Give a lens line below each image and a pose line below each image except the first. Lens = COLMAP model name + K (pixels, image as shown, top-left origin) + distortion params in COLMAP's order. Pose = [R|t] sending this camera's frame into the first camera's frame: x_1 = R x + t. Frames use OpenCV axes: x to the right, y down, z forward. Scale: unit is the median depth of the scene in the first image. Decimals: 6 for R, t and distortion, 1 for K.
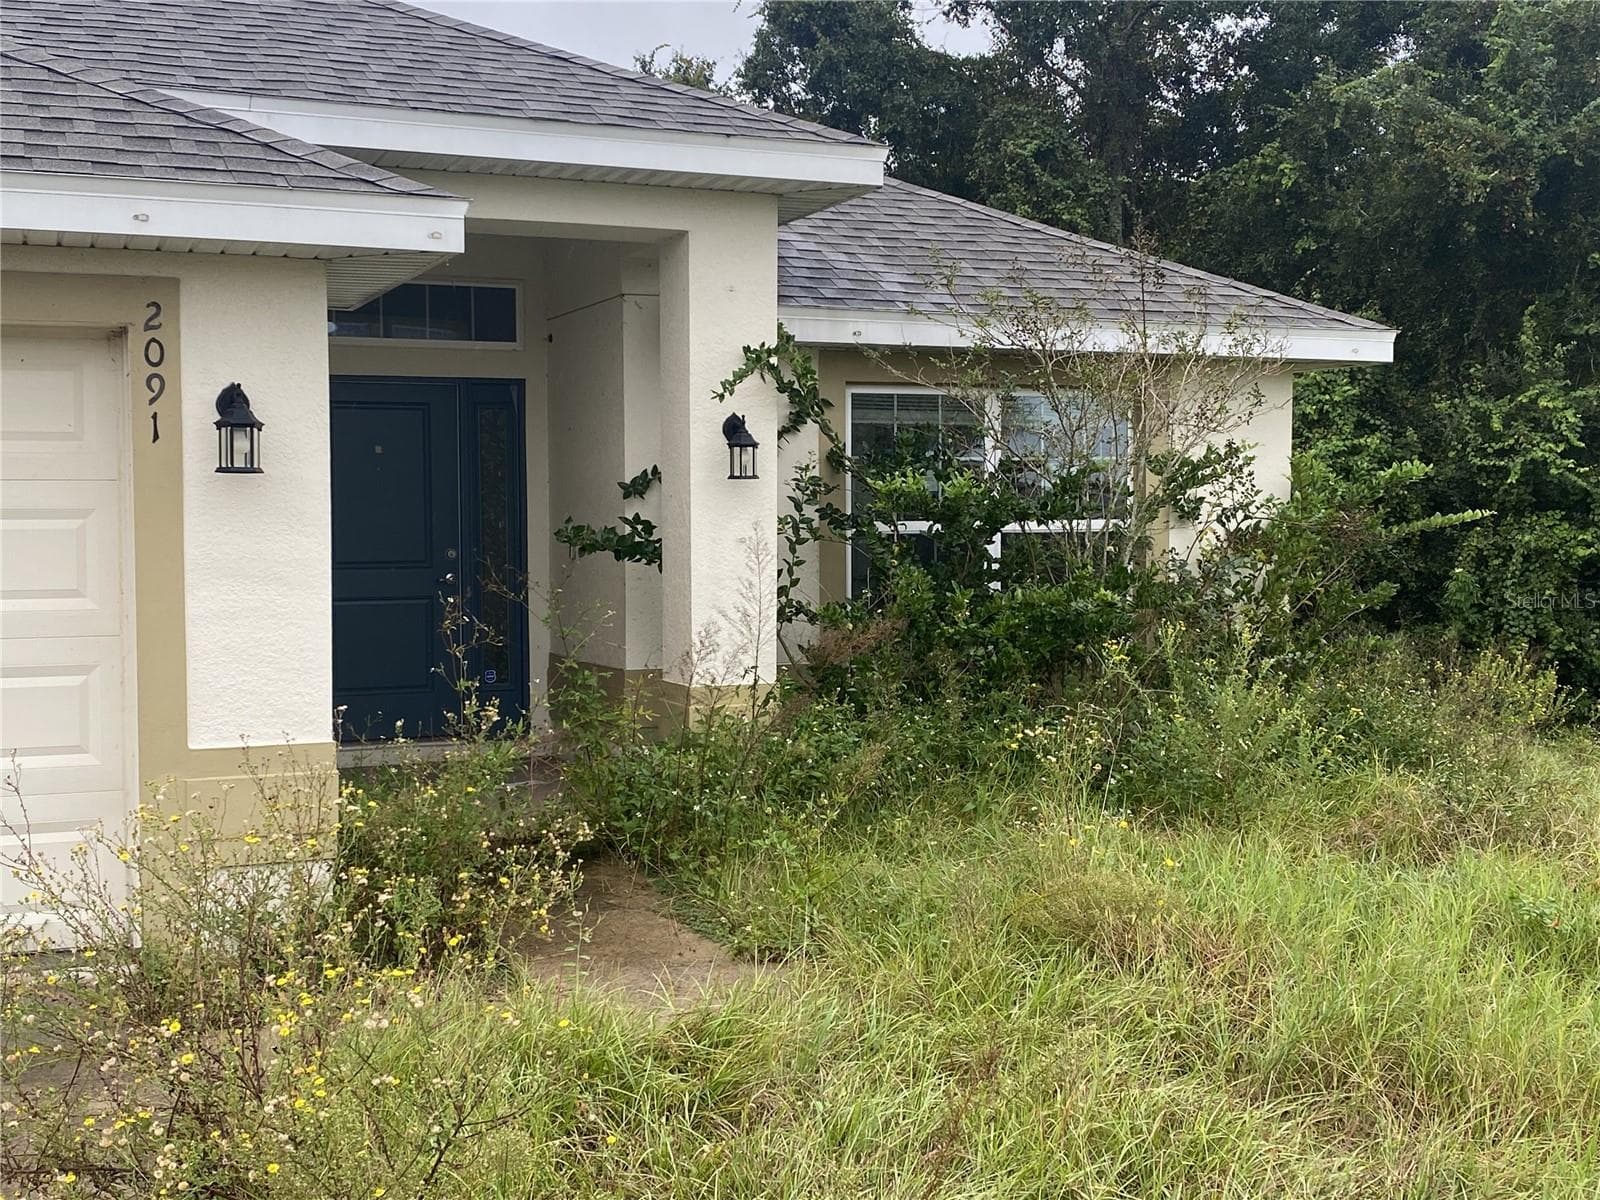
lens RADIAL K [[1845.4, 0, 750.4], [0, 1845.4, 596.0], [0, 0, 1]] dist [0.178997, -0.506278]
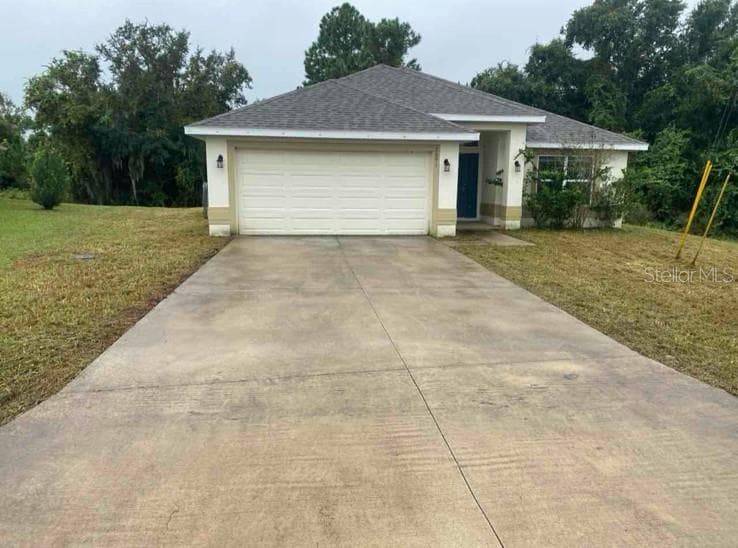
lens RADIAL K [[534.7, 0, 369.0], [0, 534.7, 274.0], [0, 0, 1]] dist [0.005135, 0.002383]
pose [[0.962487, 0.060202, -0.264563, 0.010073], [-0.024719, 0.990474, 0.135460, 0.038672], [0.270198, -0.123838, 0.954807, -0.764154]]
